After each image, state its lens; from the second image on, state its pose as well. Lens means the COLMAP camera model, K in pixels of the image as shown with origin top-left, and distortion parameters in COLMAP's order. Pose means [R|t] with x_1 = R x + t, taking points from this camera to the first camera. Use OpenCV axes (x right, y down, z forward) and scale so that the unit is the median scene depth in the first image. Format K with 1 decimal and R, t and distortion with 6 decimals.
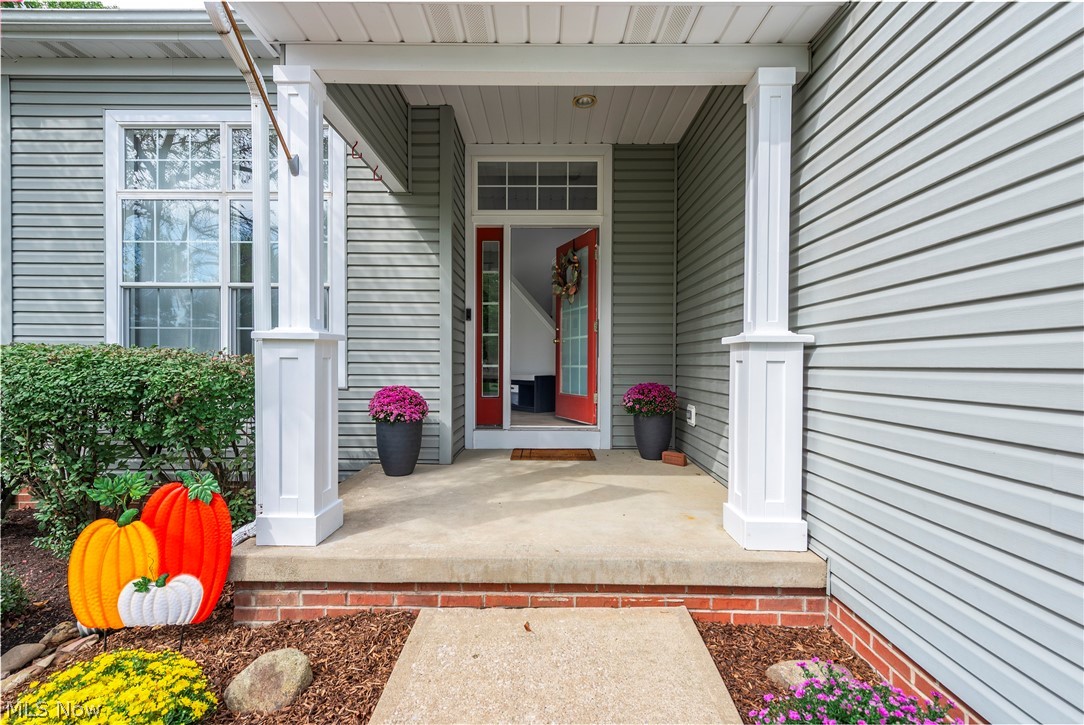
lens RADIAL K [[480.1, 0, 542.0], [0, 480.1, 362.5], [0, 0, 1]] dist [0.001506, -0.000021]
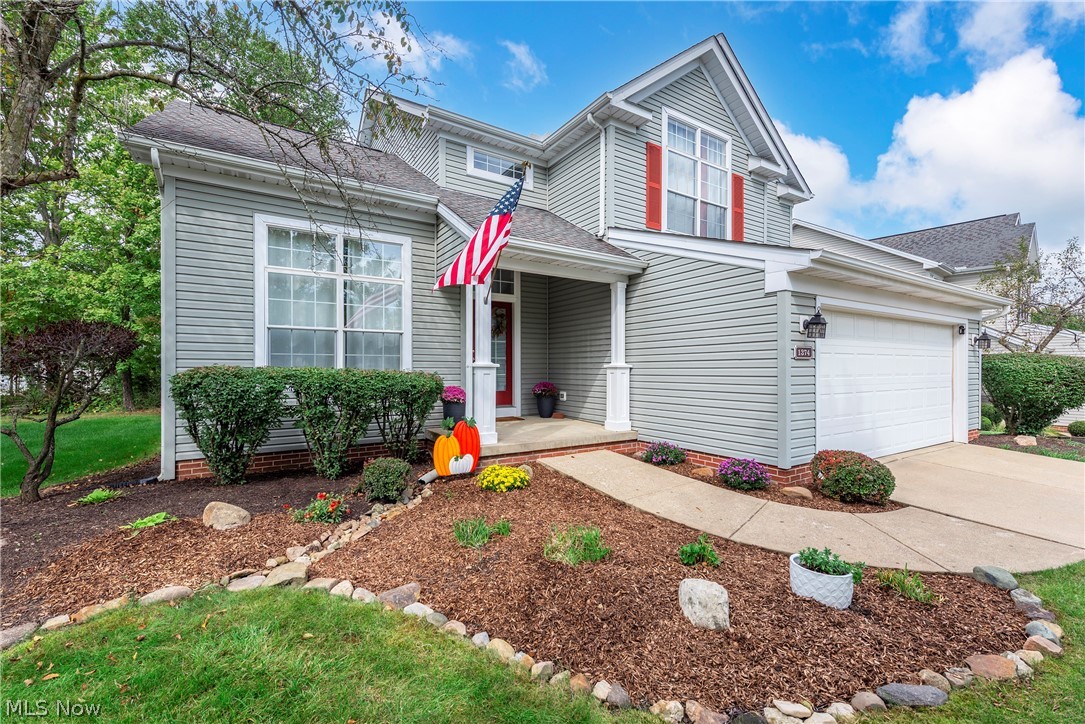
lens RADIAL K [[445.4, 0, 544.1], [0, 445.4, 365.2], [0, 0, 1]] dist [0.010601, -0.005104]
pose [[0.840784, -0.002466, 0.541366, -0.906757], [0.004555, 0.999986, -0.002519, -0.028685], [-0.541352, 0.004584, 0.840783, -0.707425]]
